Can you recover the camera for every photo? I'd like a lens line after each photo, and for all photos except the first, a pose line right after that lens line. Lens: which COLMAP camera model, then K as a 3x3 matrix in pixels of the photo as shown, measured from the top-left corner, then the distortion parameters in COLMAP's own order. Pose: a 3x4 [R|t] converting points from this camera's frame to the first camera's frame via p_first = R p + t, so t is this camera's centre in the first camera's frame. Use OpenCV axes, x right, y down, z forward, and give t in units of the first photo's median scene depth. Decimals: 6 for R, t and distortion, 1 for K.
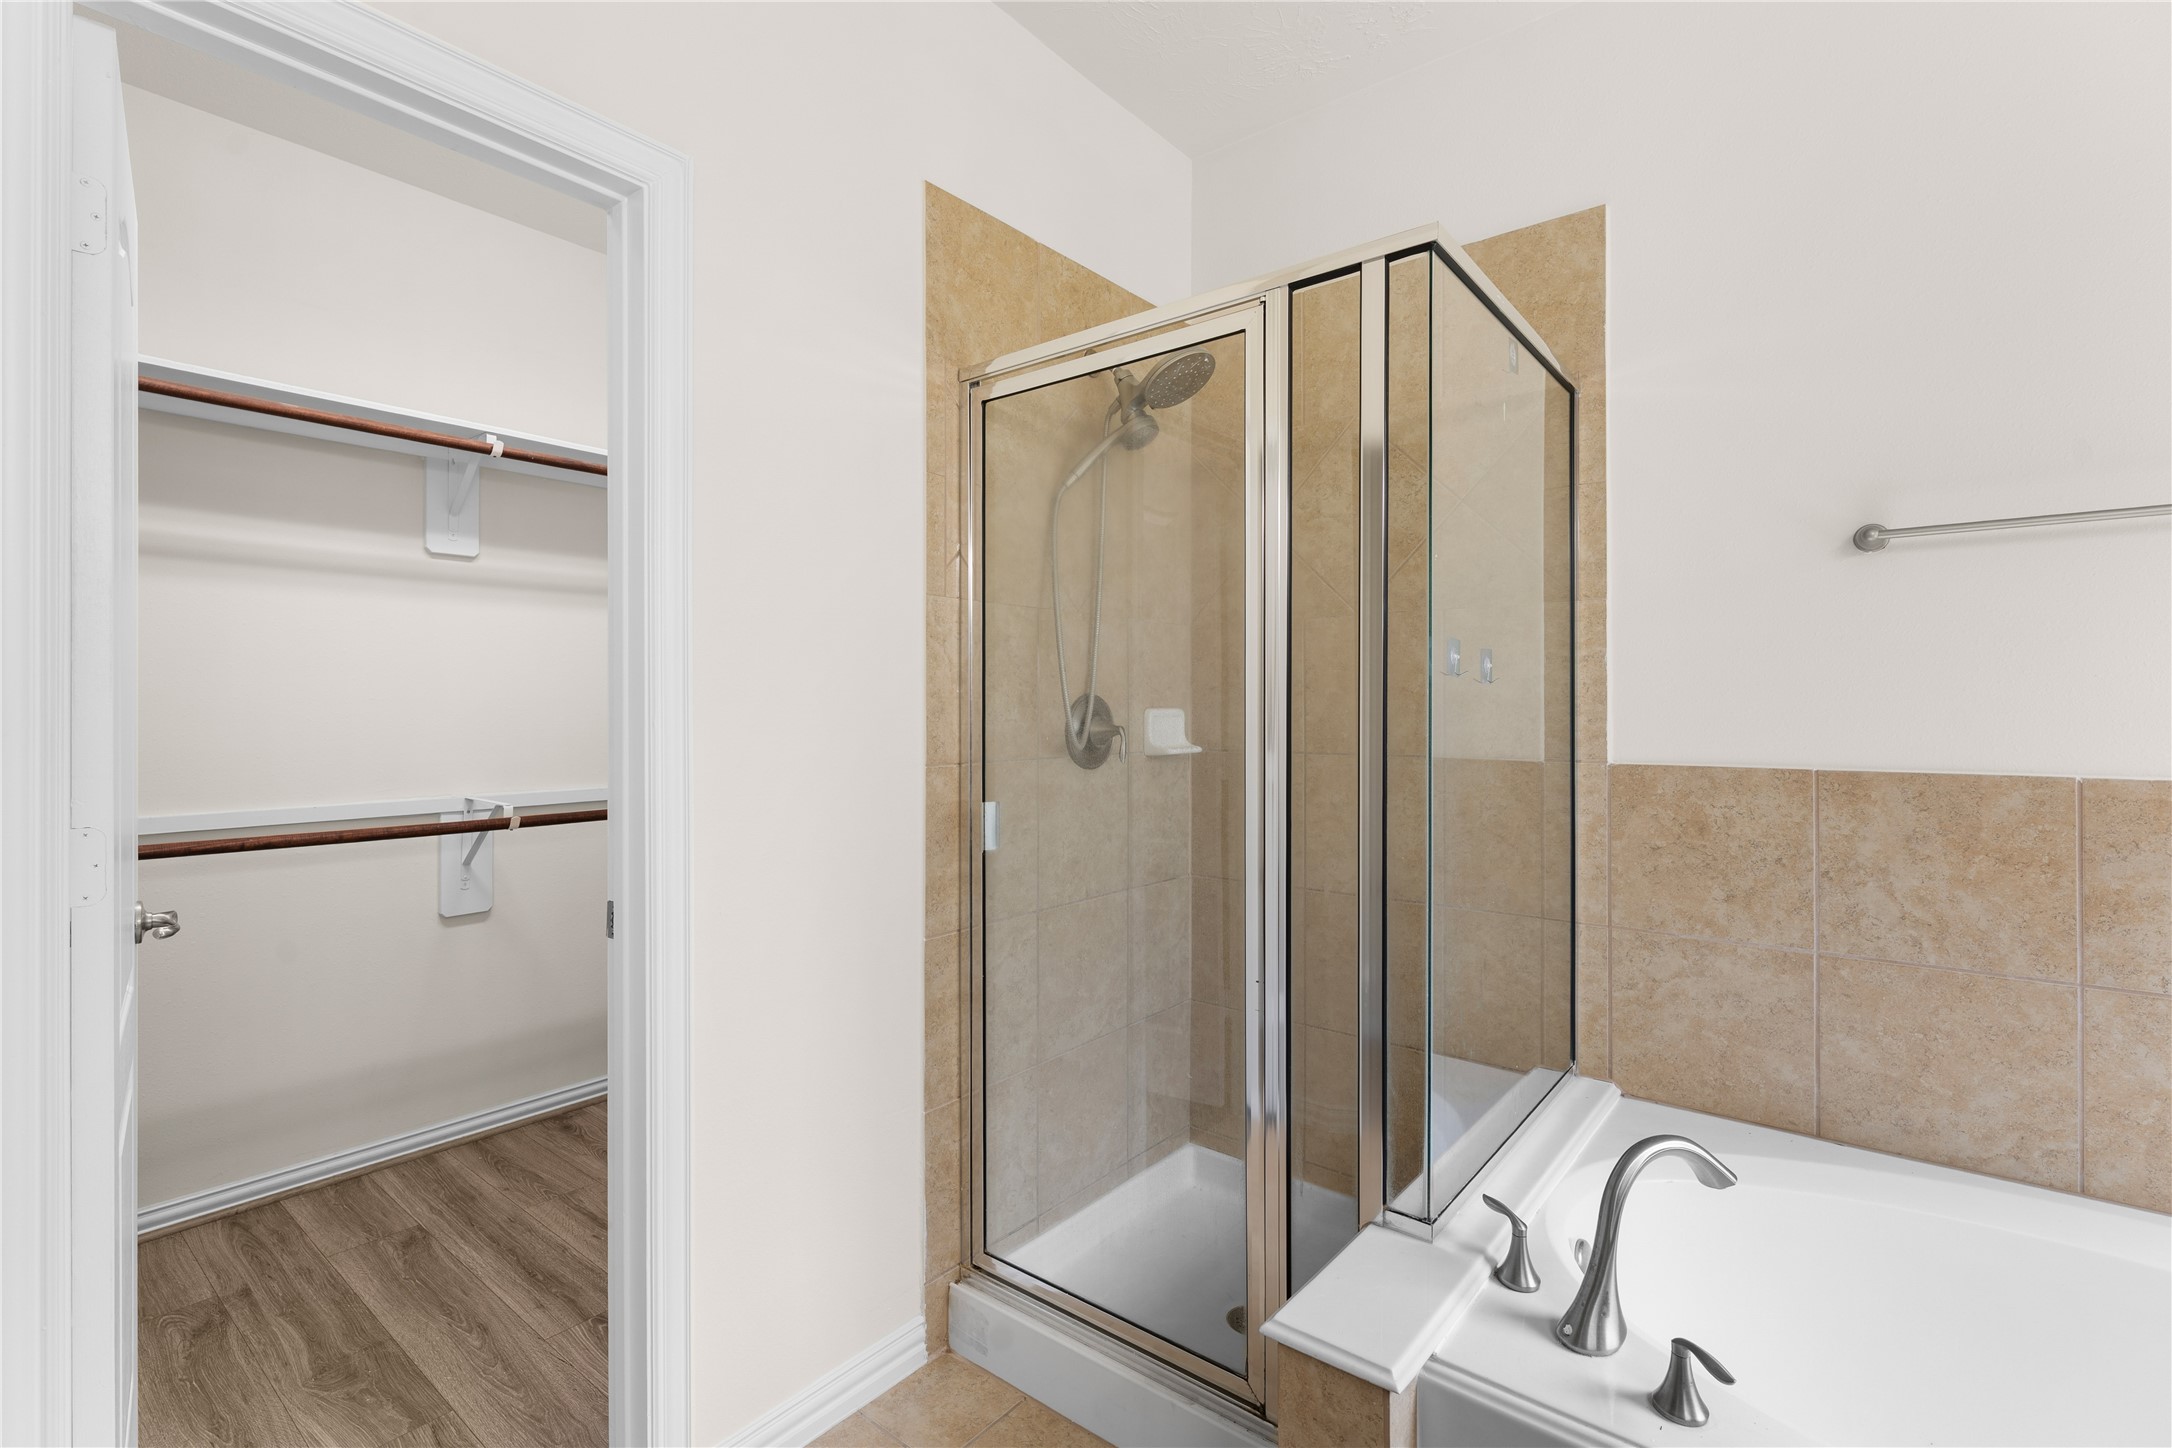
lens RADIAL K [[986.6, 0, 1073.9], [0, 986.6, 702.1], [0, 0, 1]] dist [-0.001524, -0.000172]
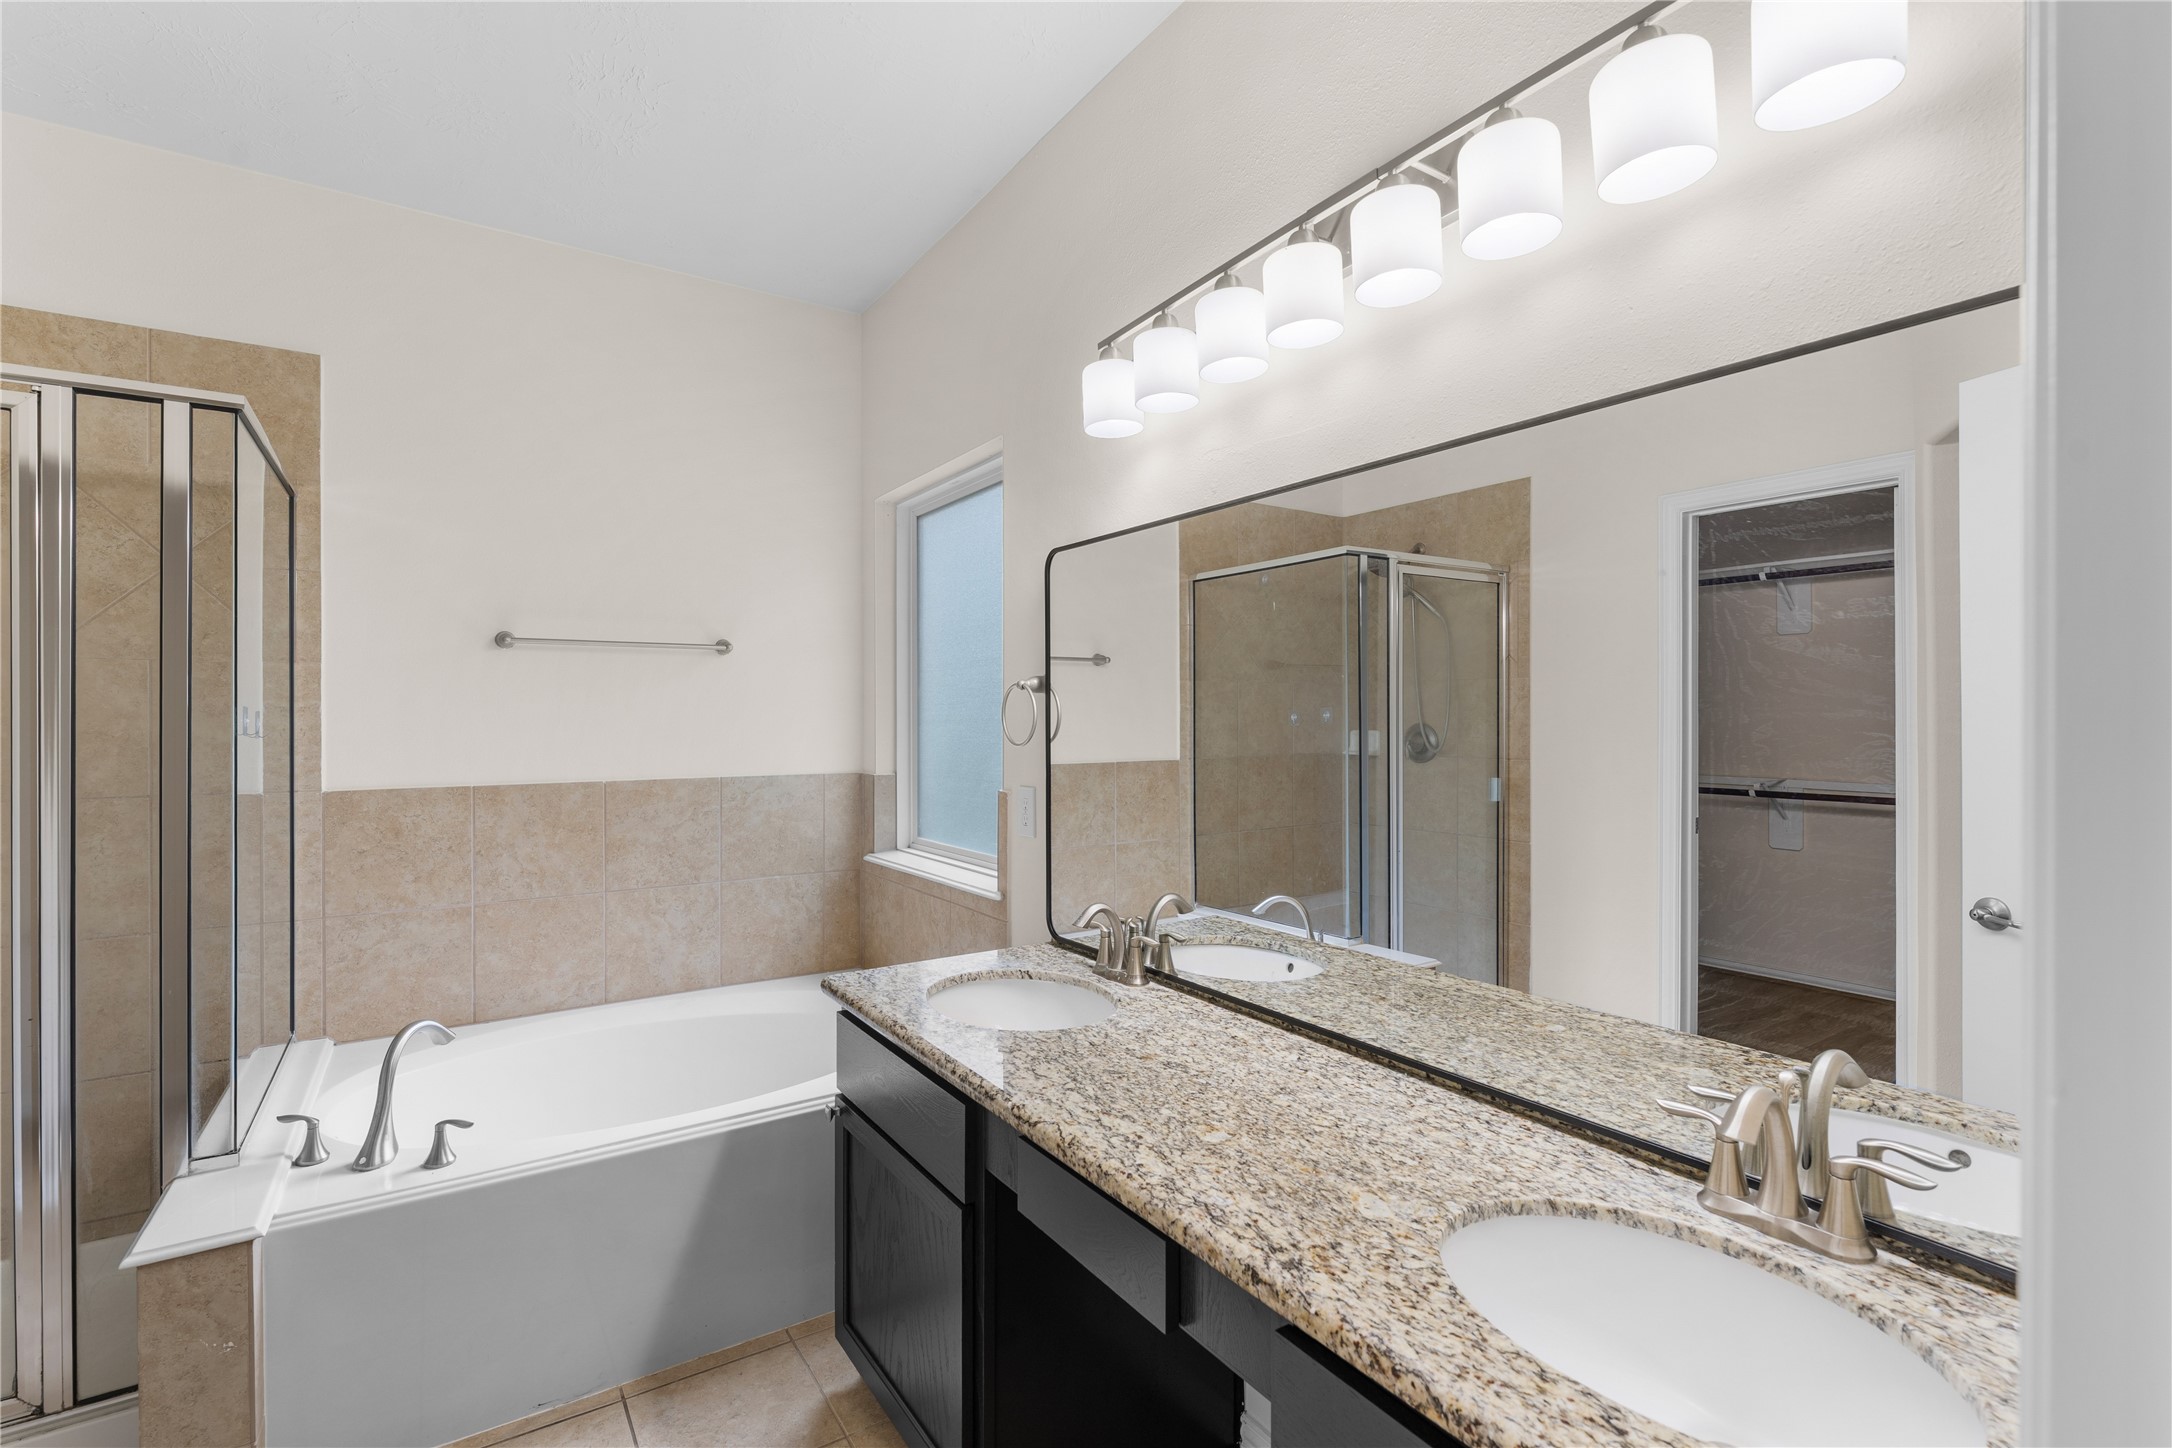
lens RADIAL K [[964.7, 0, 1046.3], [0, 964.7, 719.9], [0, 0, 1]] dist [-0.001679, -0.000164]
pose [[0.320127, -0.004599, 0.947363, -0.387433], [-0.003719, 0.999974, 0.006111, -0.047179], [-0.947367, -0.005479, 0.320102, -0.331681]]
